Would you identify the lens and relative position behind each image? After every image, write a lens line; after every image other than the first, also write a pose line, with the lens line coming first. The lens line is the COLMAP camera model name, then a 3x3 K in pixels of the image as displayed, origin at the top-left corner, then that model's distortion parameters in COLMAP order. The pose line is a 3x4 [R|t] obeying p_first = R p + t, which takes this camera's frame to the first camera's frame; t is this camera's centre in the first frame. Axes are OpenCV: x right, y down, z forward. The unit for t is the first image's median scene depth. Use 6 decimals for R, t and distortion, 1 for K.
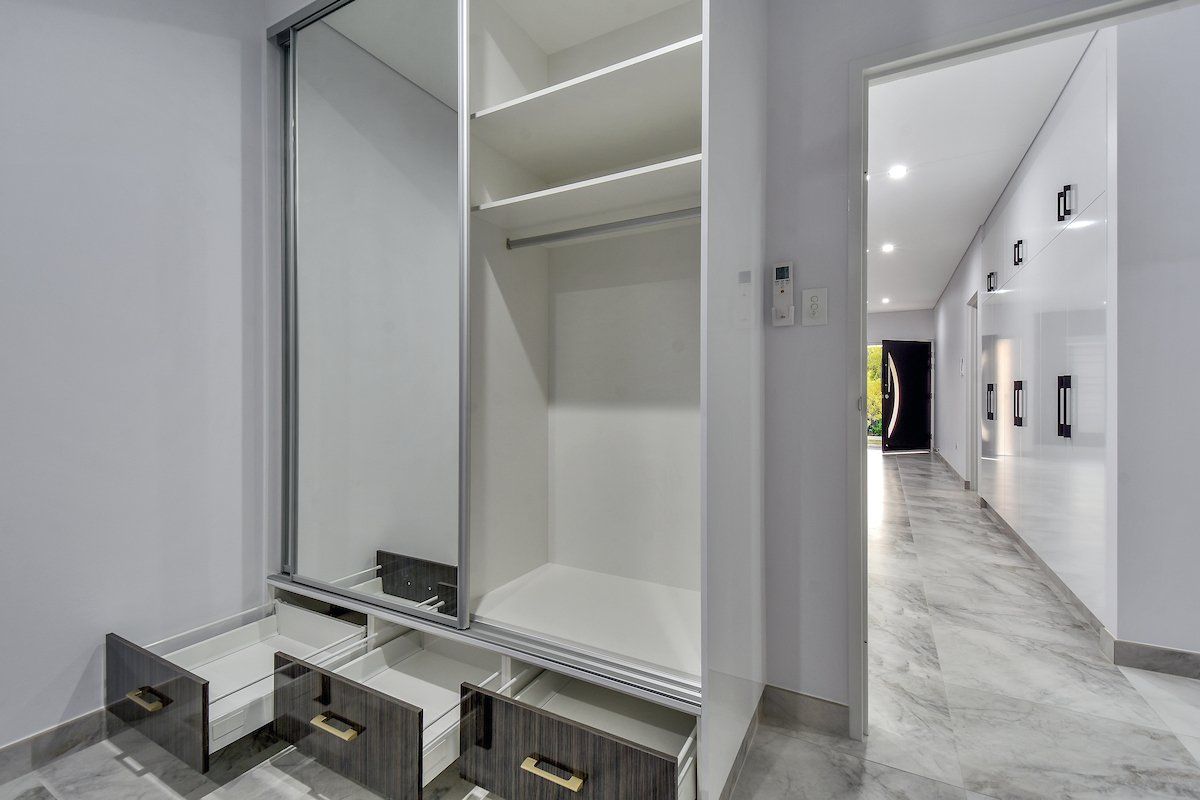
lens RADIAL K [[522.7, 0, 593.8], [0, 522.7, 390.8], [0, 0, 1]] dist [0.025682, -0.012623]
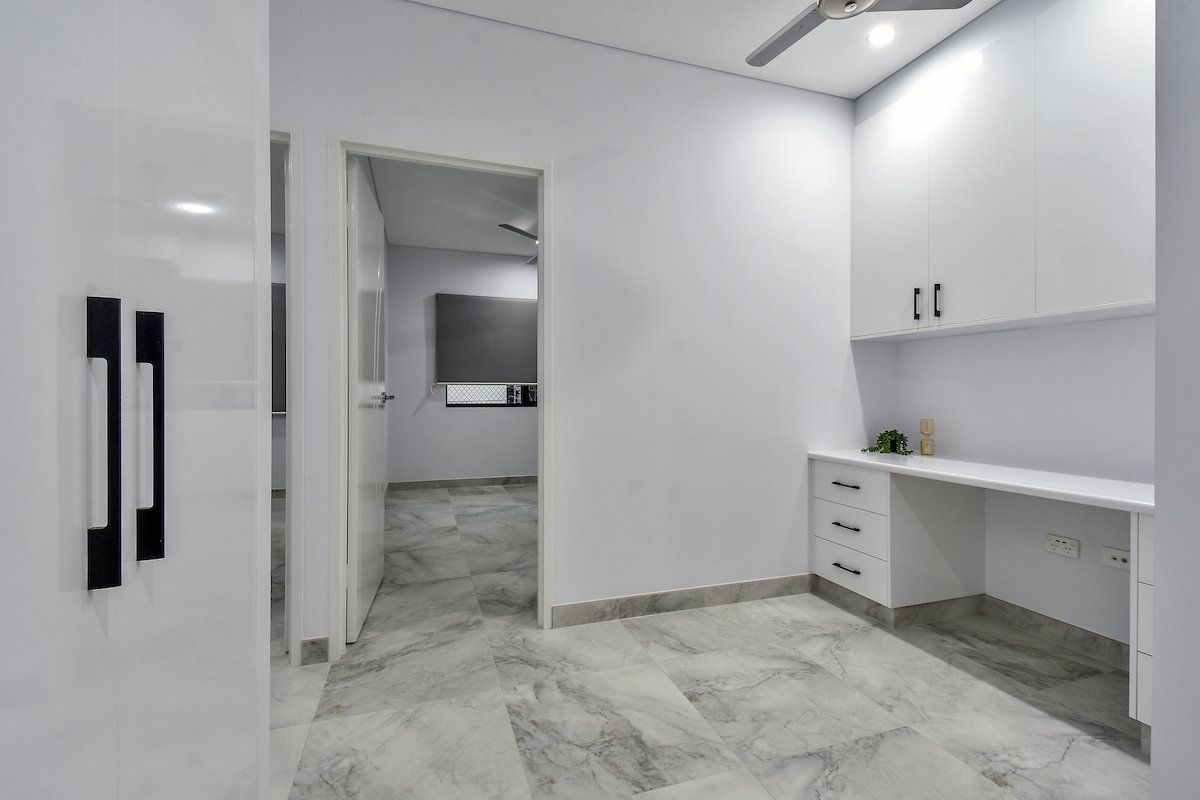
lens RADIAL K [[522.7, 0, 593.8], [0, 522.7, 390.8], [0, 0, 1]] dist [0.025682, -0.012623]
pose [[-0.677532, -0.003980, -0.735482, 1.371814], [0.003571, 0.999956, -0.008702, 0.014730], [0.735484, -0.008522, -0.677488, 1.943679]]
